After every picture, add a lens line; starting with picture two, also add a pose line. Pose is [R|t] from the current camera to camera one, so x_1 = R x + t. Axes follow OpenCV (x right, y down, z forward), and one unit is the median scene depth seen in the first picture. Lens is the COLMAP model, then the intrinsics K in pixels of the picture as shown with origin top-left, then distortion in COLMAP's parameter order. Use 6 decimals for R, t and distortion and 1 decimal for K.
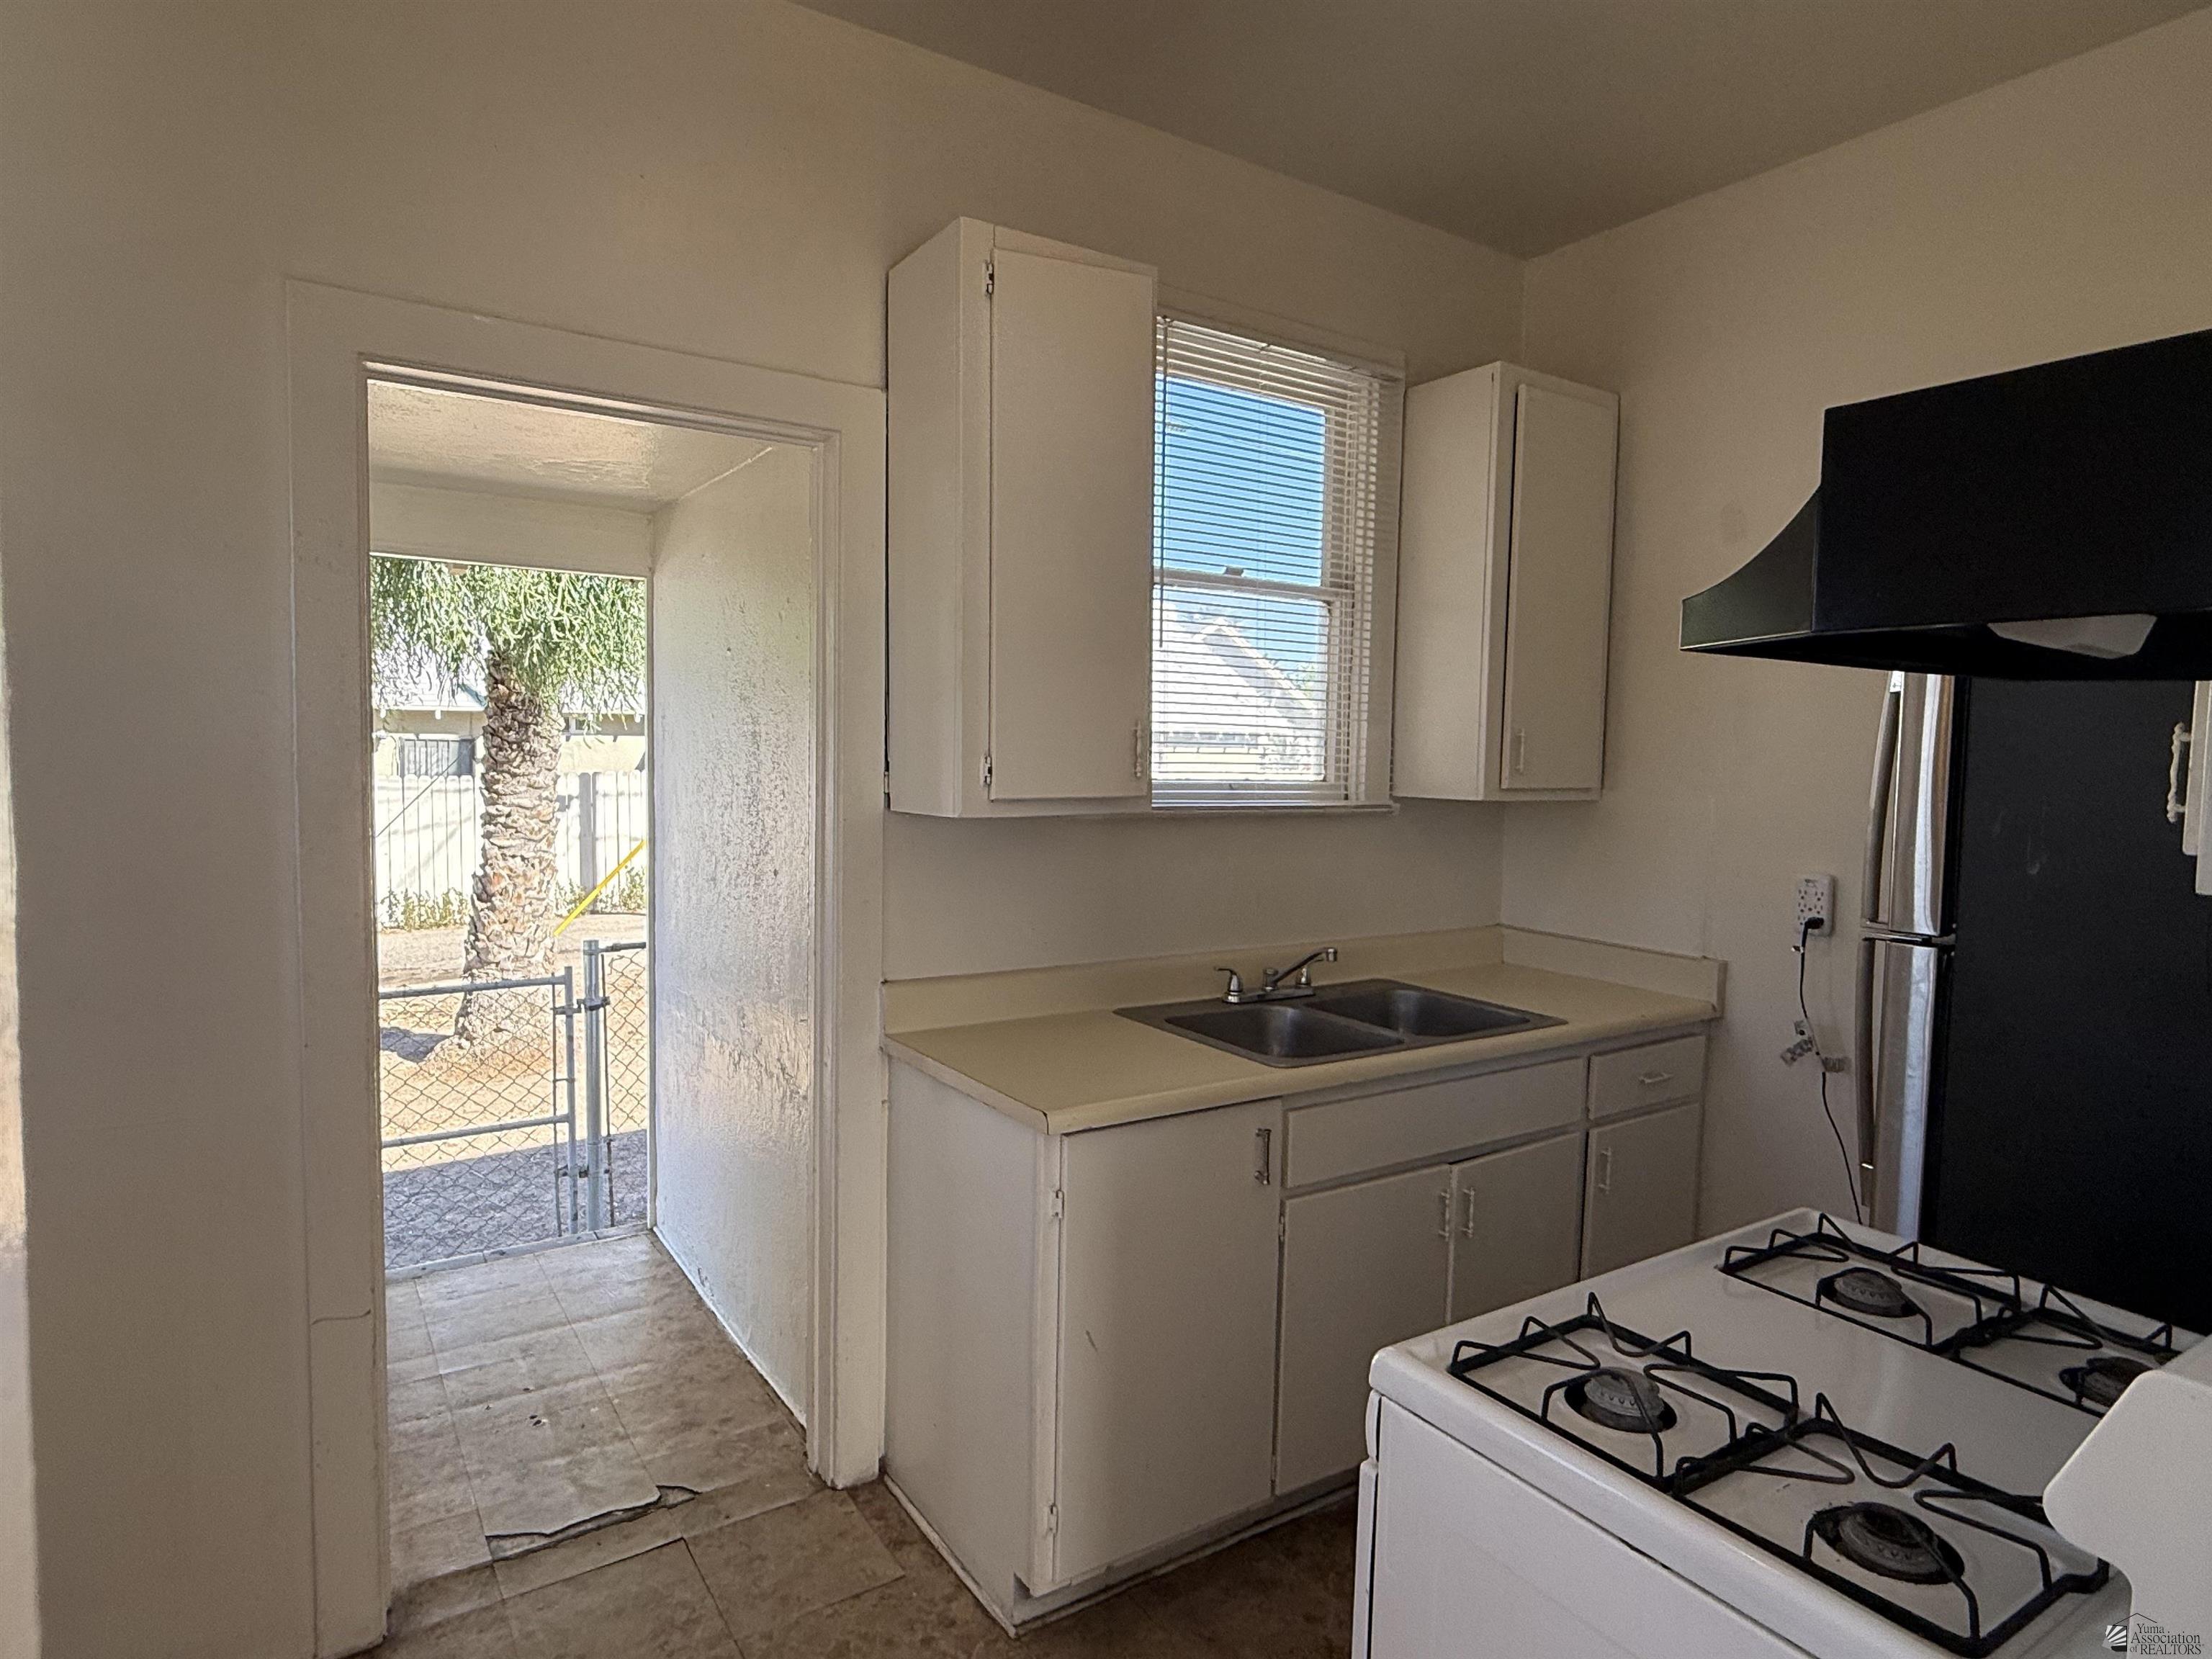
lens RADIAL K [[1276.2, 0, 1113.2], [0, 1276.2, 821.8], [0, 0, 1]] dist [0.003352, 0.000430]
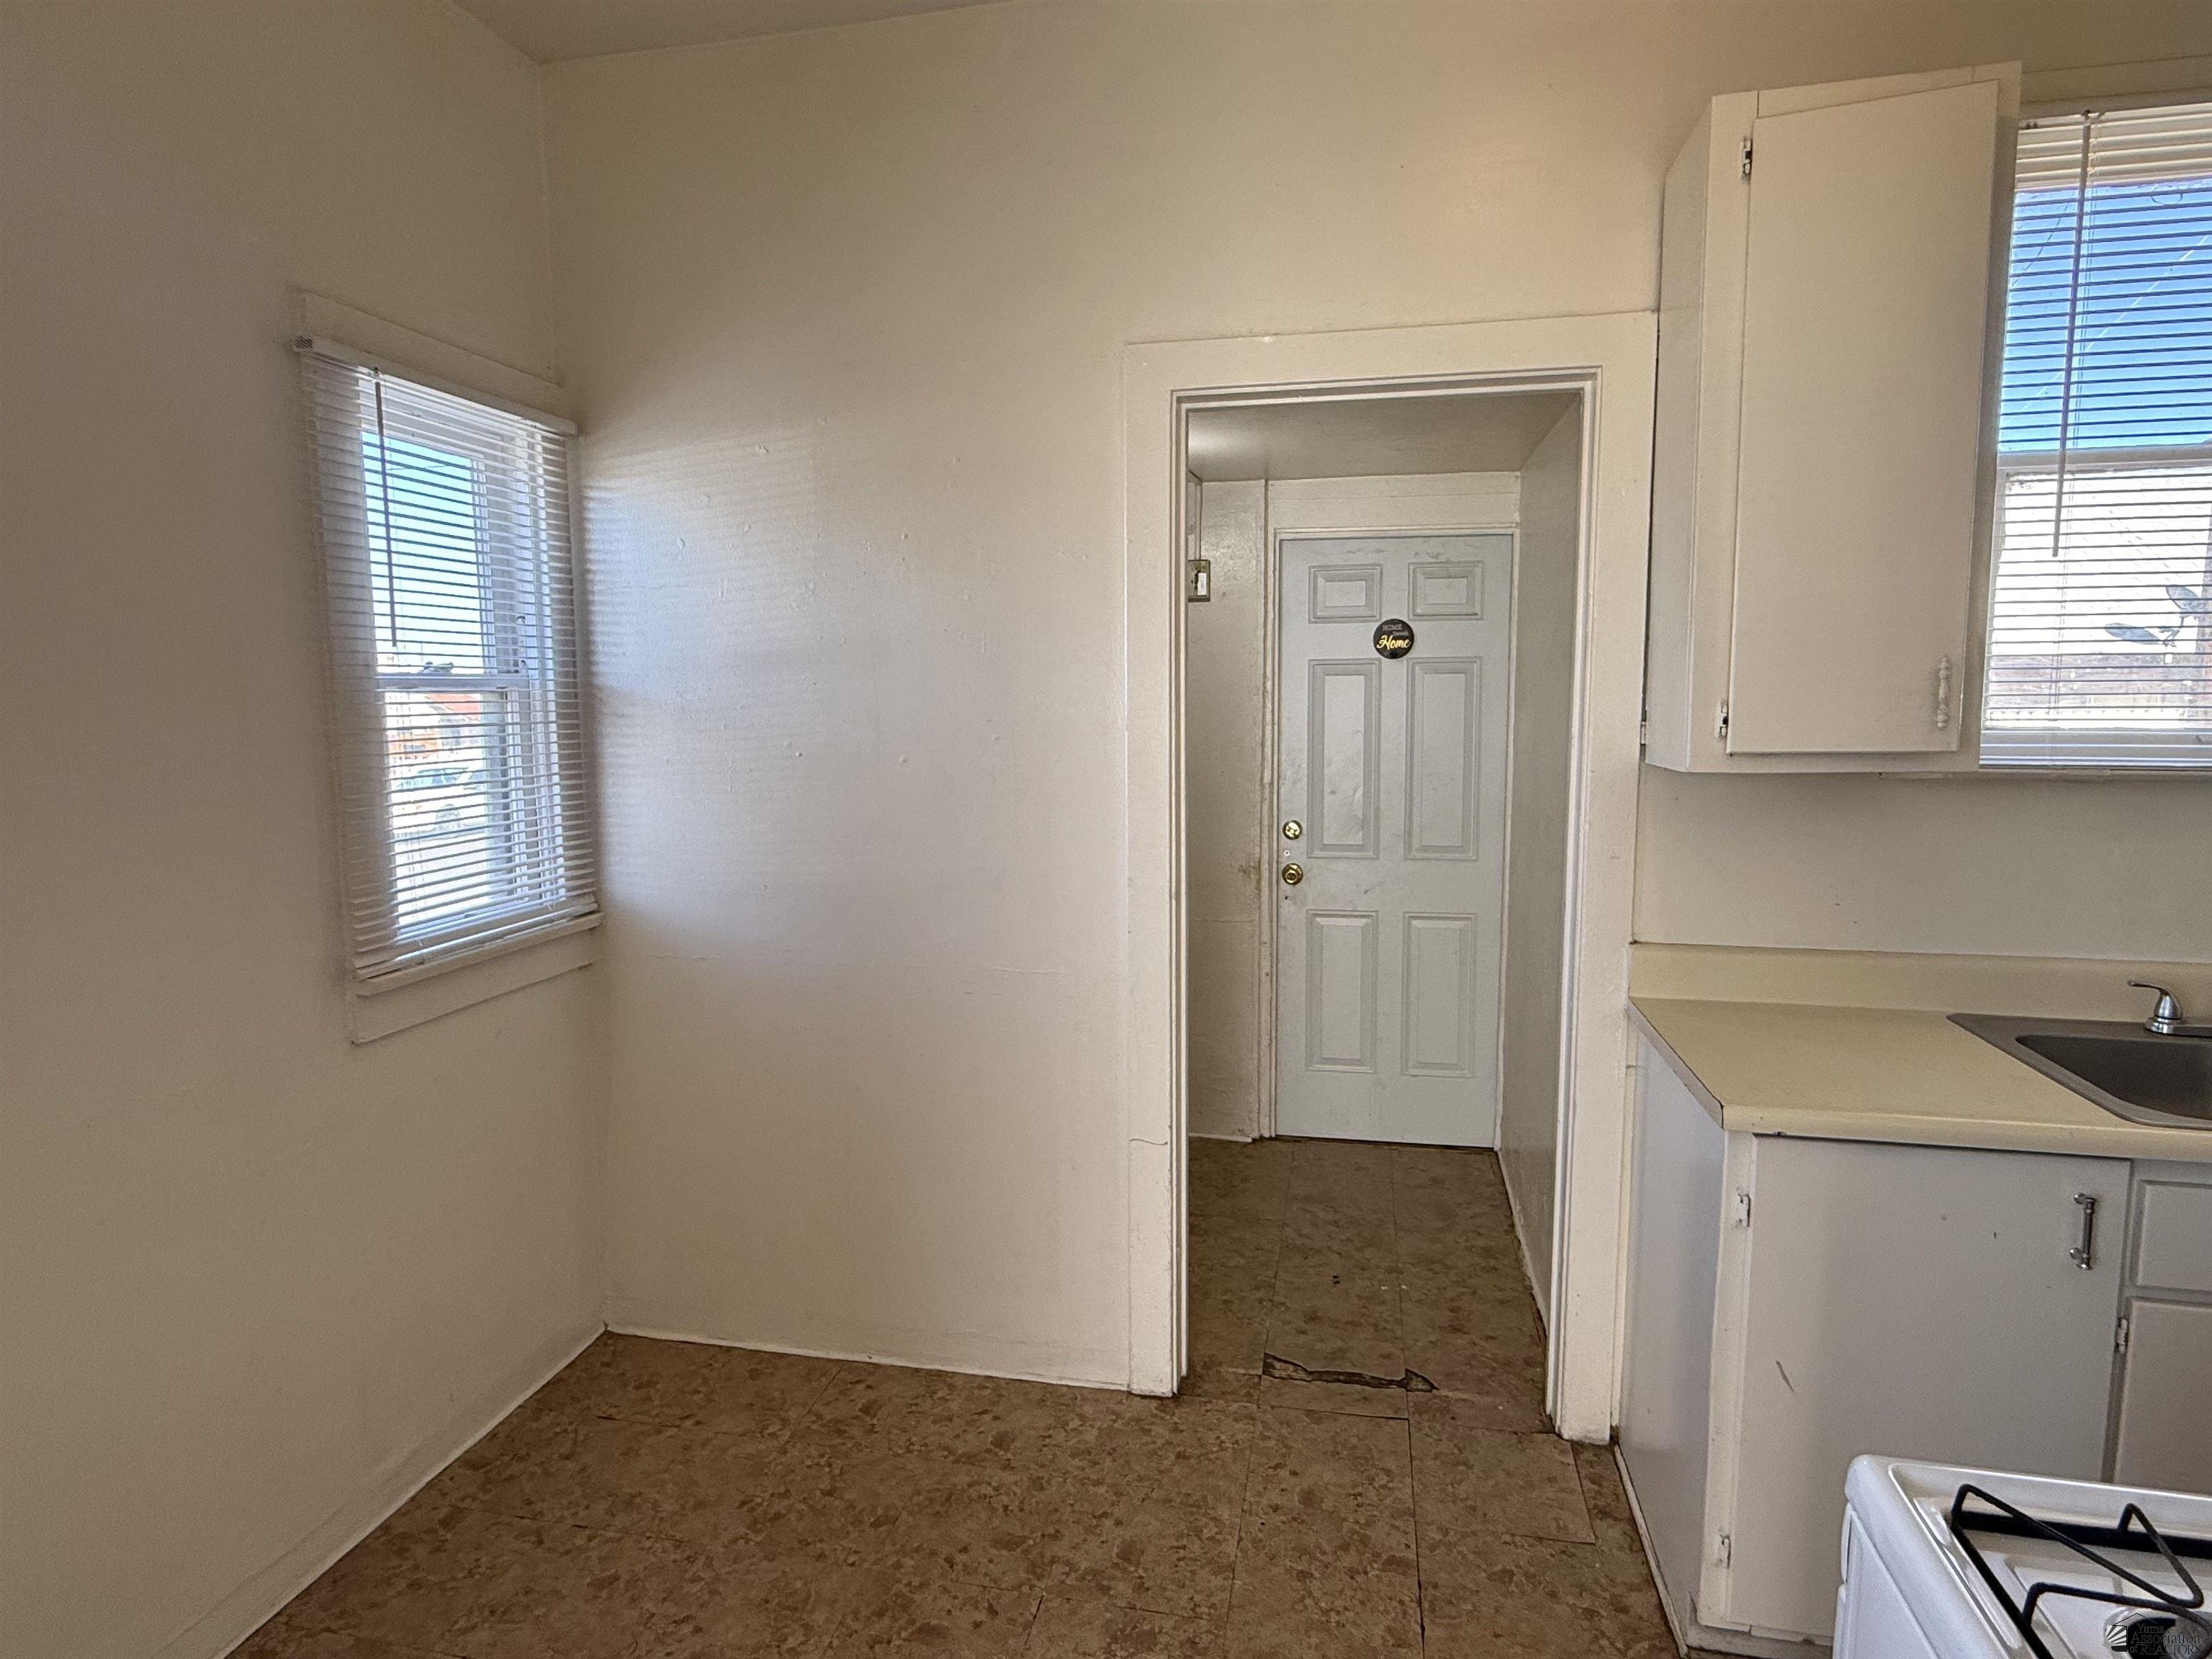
lens RADIAL K [[1243.9, 0, 1106.0], [0, 1243.9, 829.5], [0, 0, 1]] dist [-0.000090, 0.001116]
pose [[0.688887, 0.054757, -0.722798, 0.232273], [-0.021619, 0.998251, 0.055019, -0.002417], [0.724546, -0.022276, 0.688866, 0.079466]]
